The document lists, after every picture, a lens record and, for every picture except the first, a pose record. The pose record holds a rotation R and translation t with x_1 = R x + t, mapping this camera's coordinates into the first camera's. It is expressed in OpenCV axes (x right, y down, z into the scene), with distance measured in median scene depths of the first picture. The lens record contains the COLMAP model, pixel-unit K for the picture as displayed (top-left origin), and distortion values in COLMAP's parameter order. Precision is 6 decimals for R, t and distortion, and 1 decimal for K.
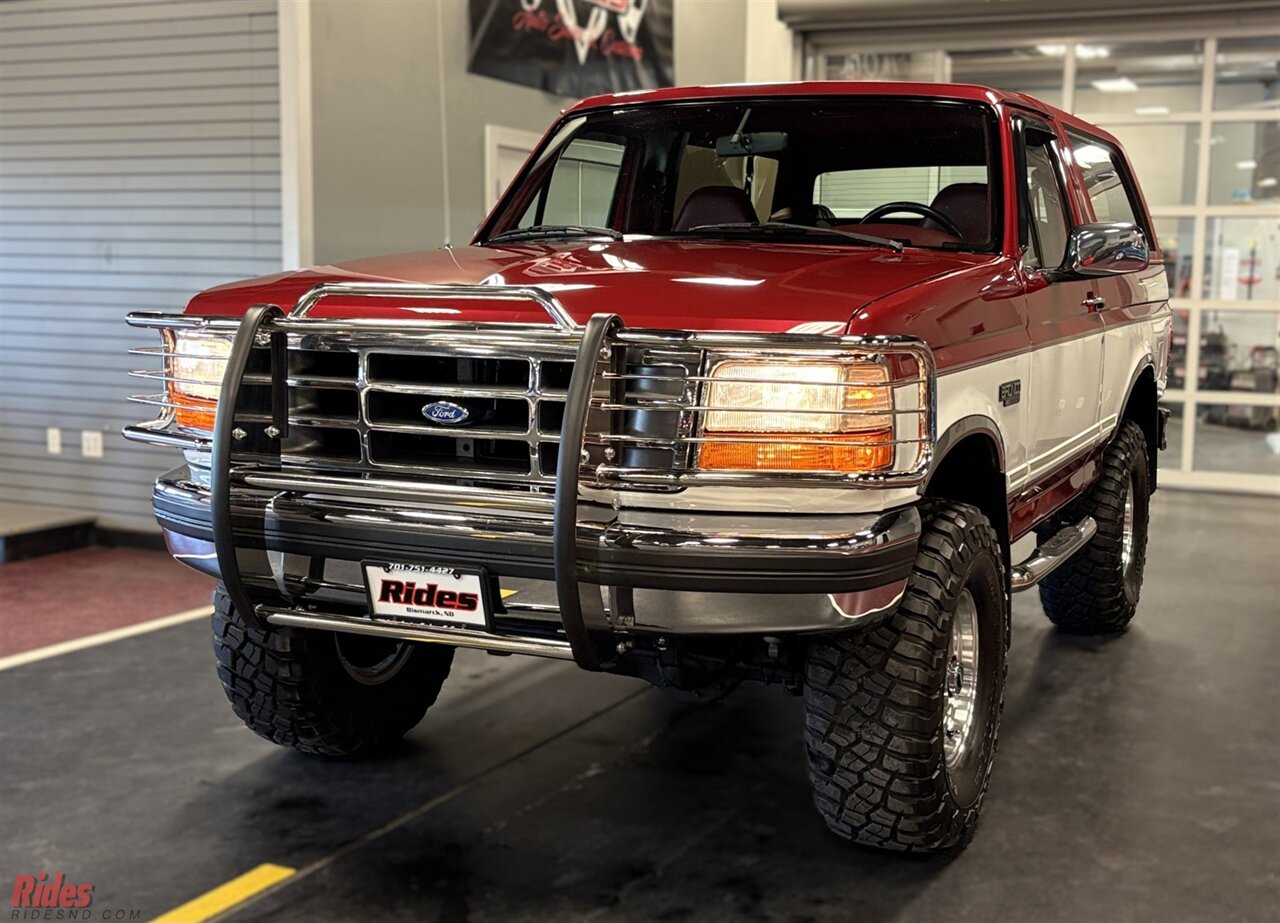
lens RADIAL K [[1579.5, 0, 698.4], [0, 1579.5, 462.0], [0, 0, 1]] dist [0.144977, -0.529409]
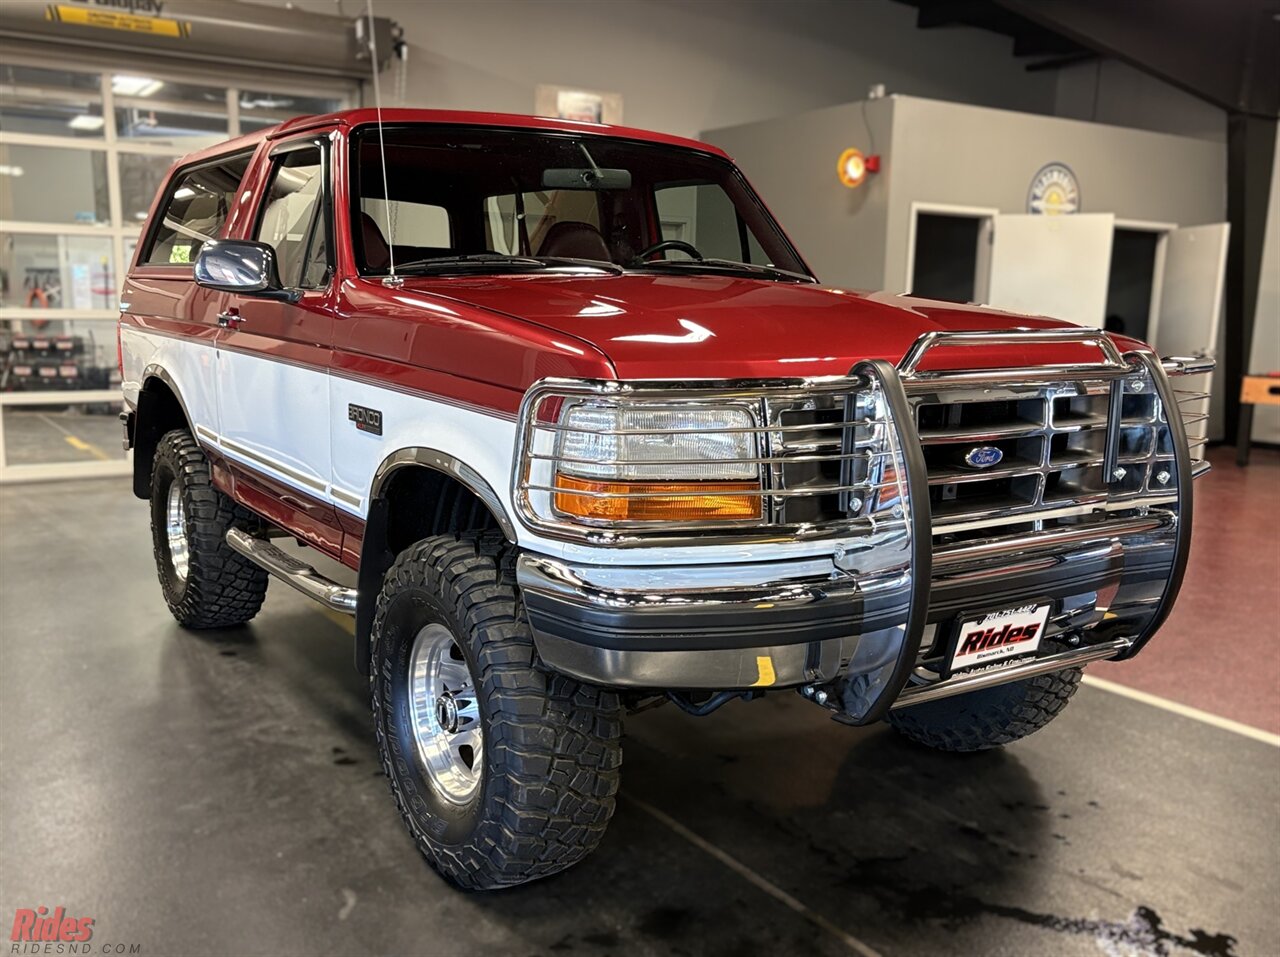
lens RADIAL K [[1211.3, 0, 621.1], [0, 1211.3, 531.5], [0, 0, 1]] dist [-0.040747, 0.142174]
pose [[0.544503, -0.171105, 0.821121, -0.859074], [0.096742, 0.985249, 0.141154, -0.107298], [-0.833161, 0.002578, 0.553024, 0.713405]]
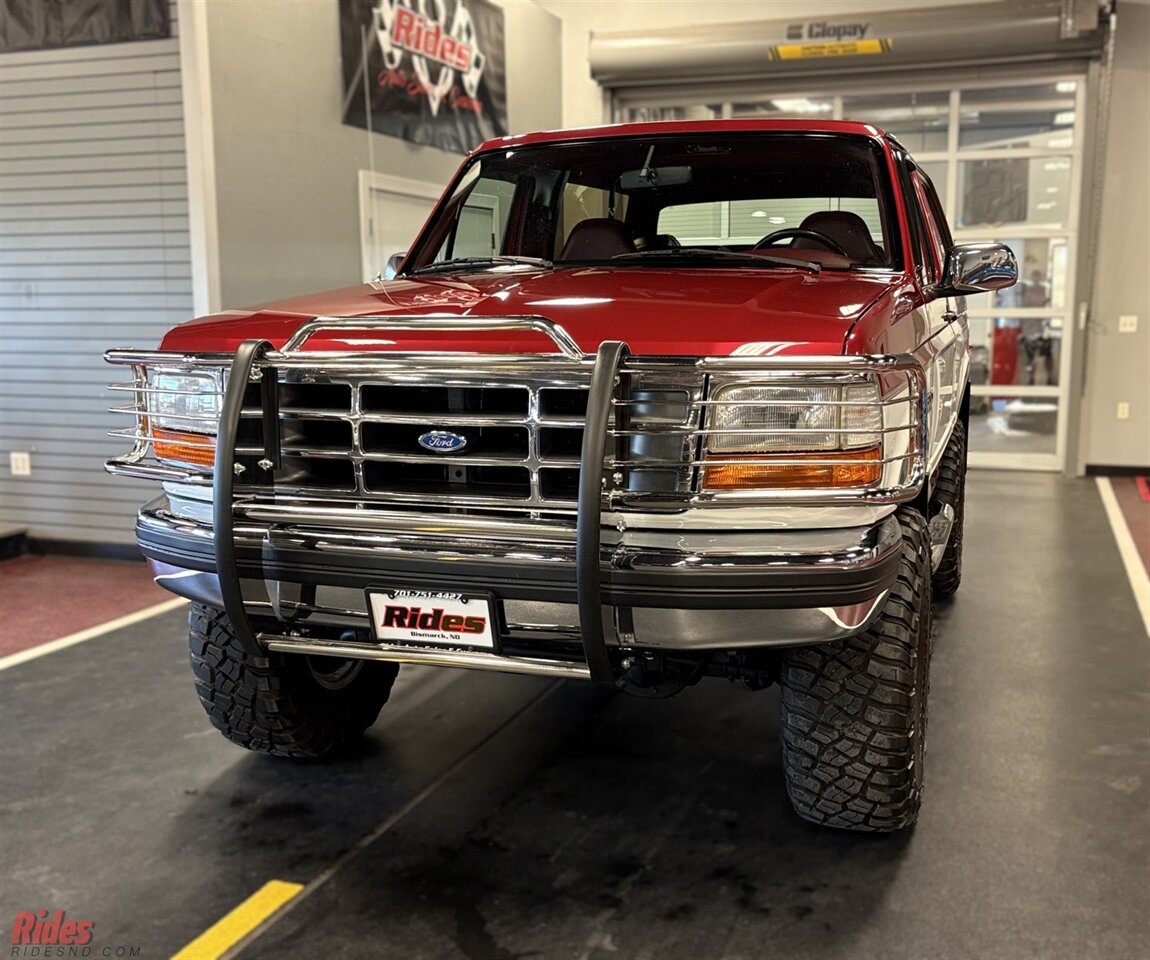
lens RADIAL K [[1272.1, 0, 575.0], [0, 1272.1, 480.0], [0, 0, 1]] dist [0.096571, -0.290373]
pose [[0.996474, -0.034427, 0.076518, -0.128397], [0.032404, 0.999096, 0.027522, -0.024235], [-0.077396, -0.024946, 0.996688, 0.158230]]
